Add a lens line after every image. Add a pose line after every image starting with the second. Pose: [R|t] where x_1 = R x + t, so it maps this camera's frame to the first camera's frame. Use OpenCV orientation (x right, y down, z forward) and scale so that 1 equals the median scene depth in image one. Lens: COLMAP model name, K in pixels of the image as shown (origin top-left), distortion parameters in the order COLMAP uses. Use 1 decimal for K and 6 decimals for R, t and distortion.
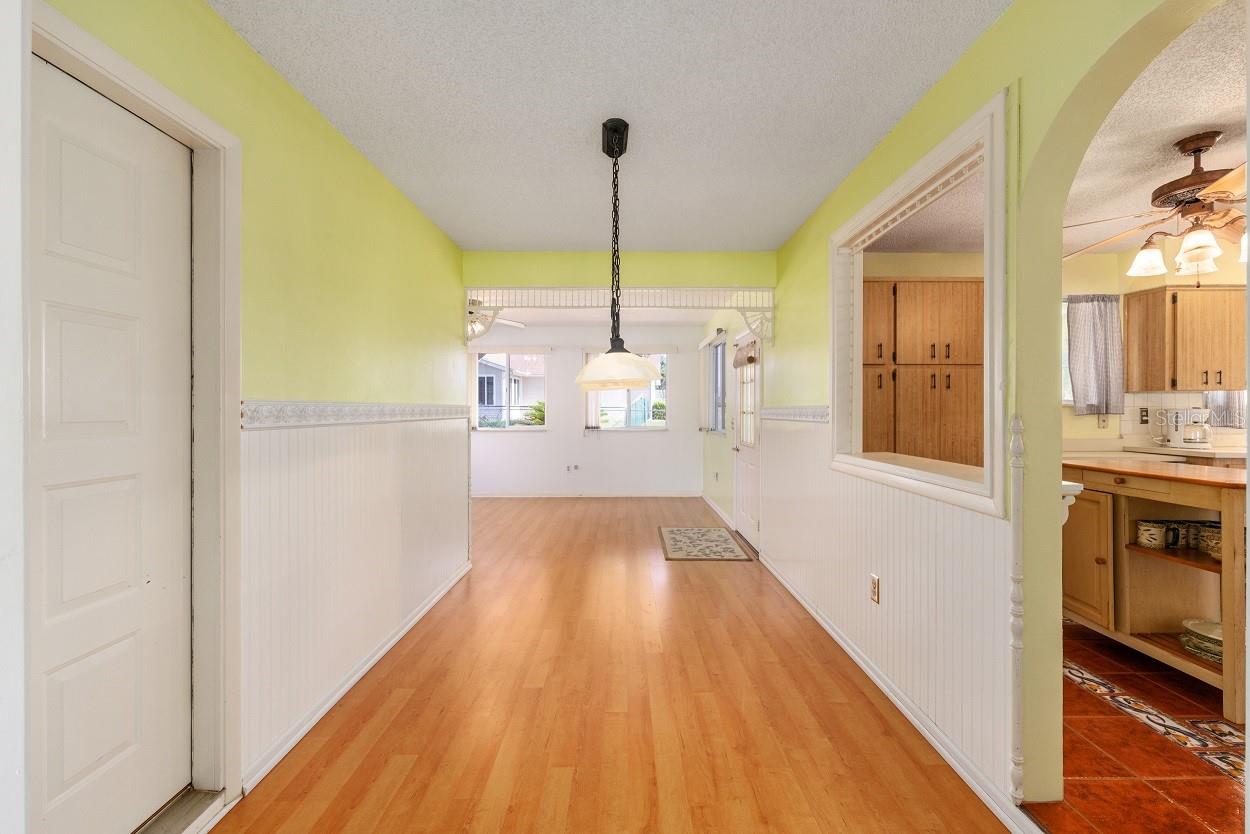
lens RADIAL K [[500.7, 0, 627.8], [0, 500.7, 412.3], [0, 0, 1]] dist [0.000056, -0.000108]
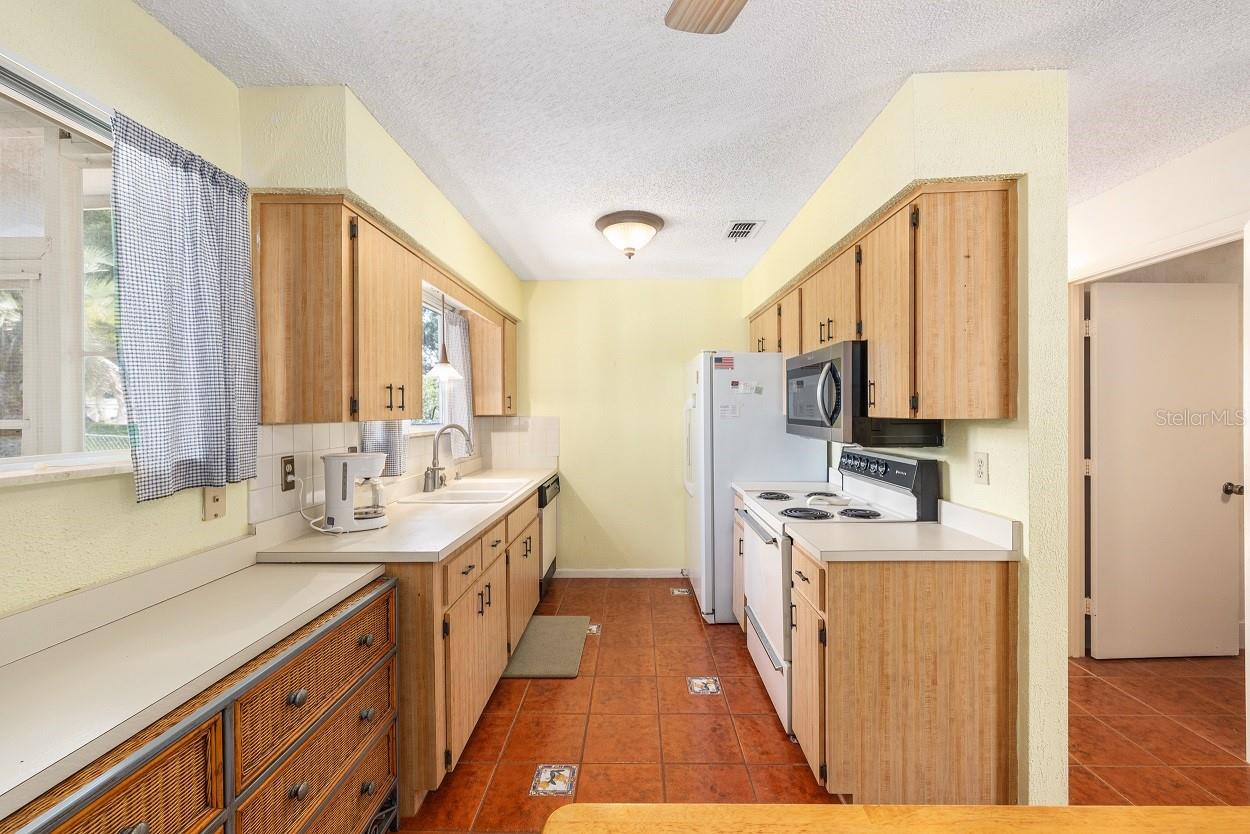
lens RADIAL K [[500.7, 0, 627.8], [0, 500.7, 412.3], [0, 0, 1]] dist [0.000056, -0.000108]
pose [[0.021022, -0.003255, 0.999774, 0.583009], [0.005537, 0.999980, 0.003139, -0.049761], [-0.999764, 0.005469, 0.021039, 0.685787]]
